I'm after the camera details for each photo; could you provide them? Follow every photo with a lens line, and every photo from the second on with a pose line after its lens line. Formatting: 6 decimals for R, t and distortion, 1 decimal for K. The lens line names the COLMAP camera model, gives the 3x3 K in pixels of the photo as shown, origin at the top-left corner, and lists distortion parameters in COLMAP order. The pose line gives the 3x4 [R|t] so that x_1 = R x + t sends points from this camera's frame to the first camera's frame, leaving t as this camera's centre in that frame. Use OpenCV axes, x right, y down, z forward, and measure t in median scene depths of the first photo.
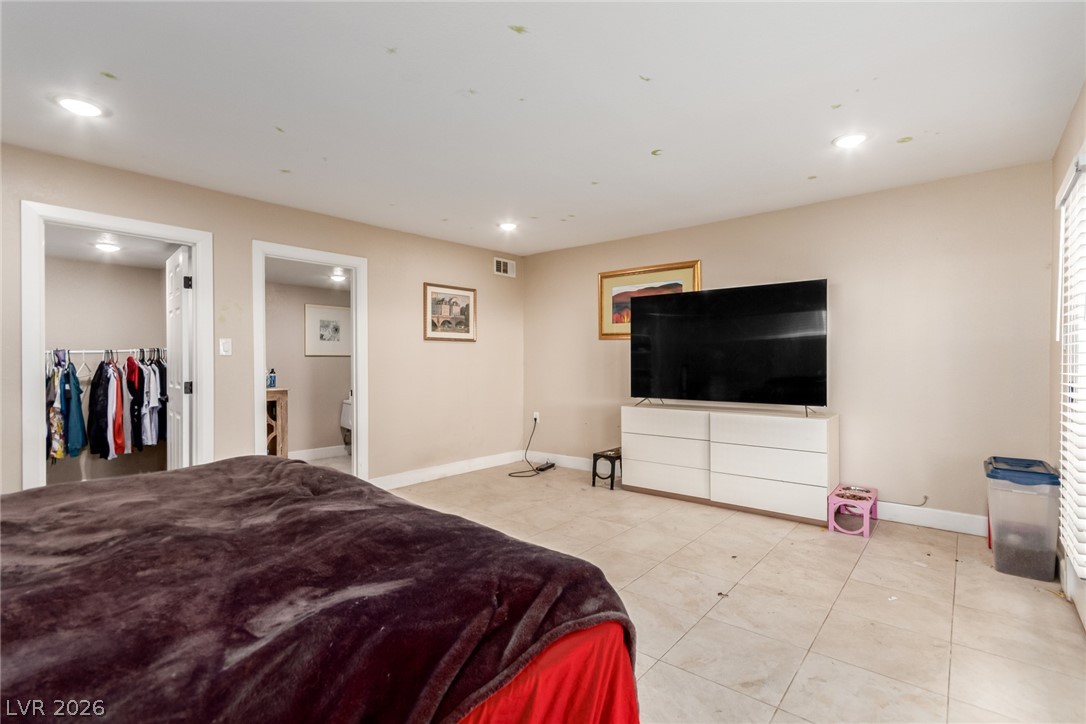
lens RADIAL K [[510.8, 0, 544.8], [0, 510.8, 361.1], [0, 0, 1]] dist [0.002473, -0.000853]
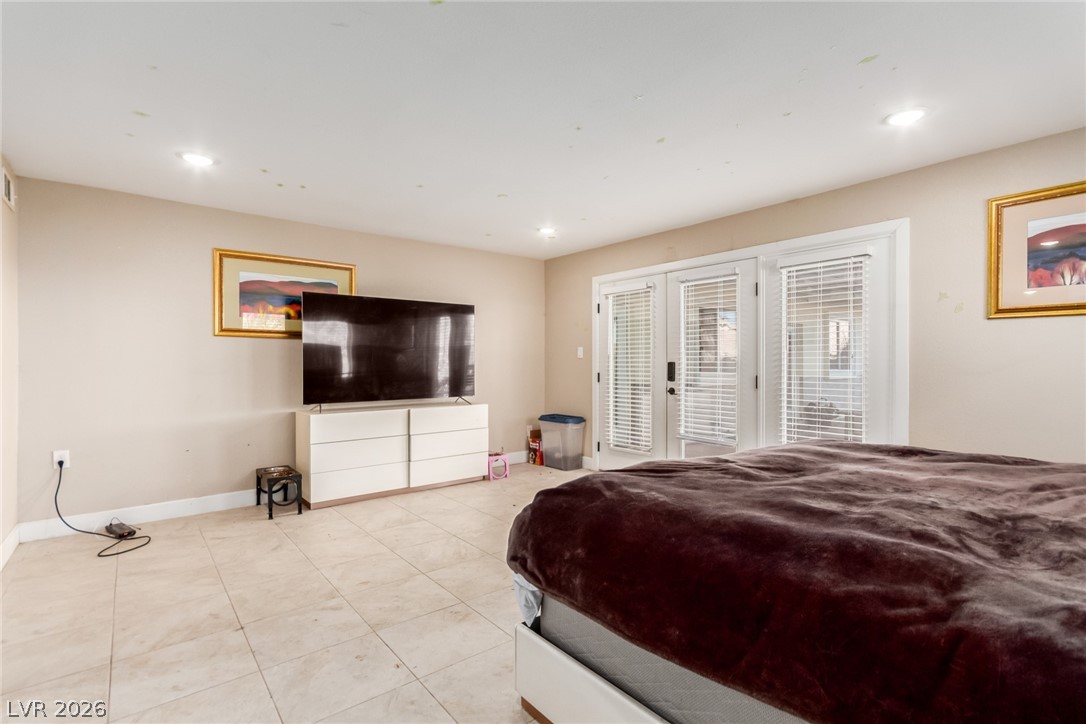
lens RADIAL K [[510.8, 0, 548.9], [0, 510.8, 364.2], [0, 0, 1]] dist [0.002473, -0.000853]
pose [[0.194626, 0.000010, 0.980878, -0.619397], [0.005489, 0.999984, -0.001100, 0.004158], [-0.980862, 0.005598, 0.194623, 0.415195]]
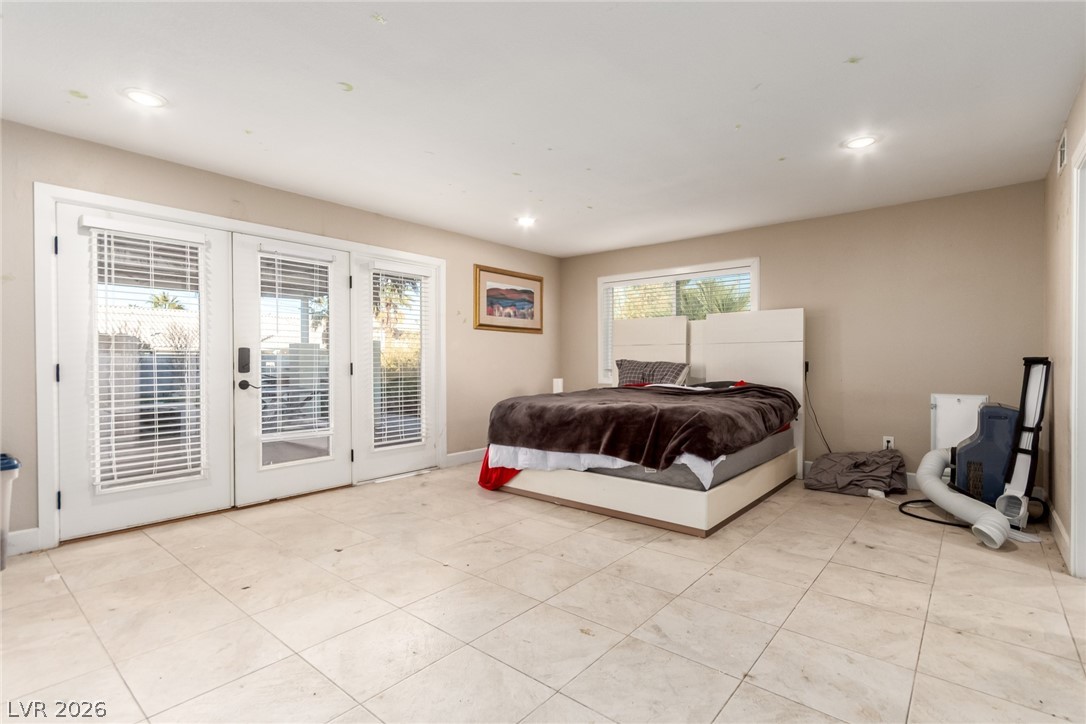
lens RADIAL K [[510.8, 0, 548.7], [0, 510.8, 362.8], [0, 0, 1]] dist [0.002473, -0.000853]
pose [[-0.999959, 0.006725, 0.006008, -0.069117], [0.006757, 0.999962, 0.005433, 0.021941], [-0.005971, 0.005474, -0.999967, 1.156090]]
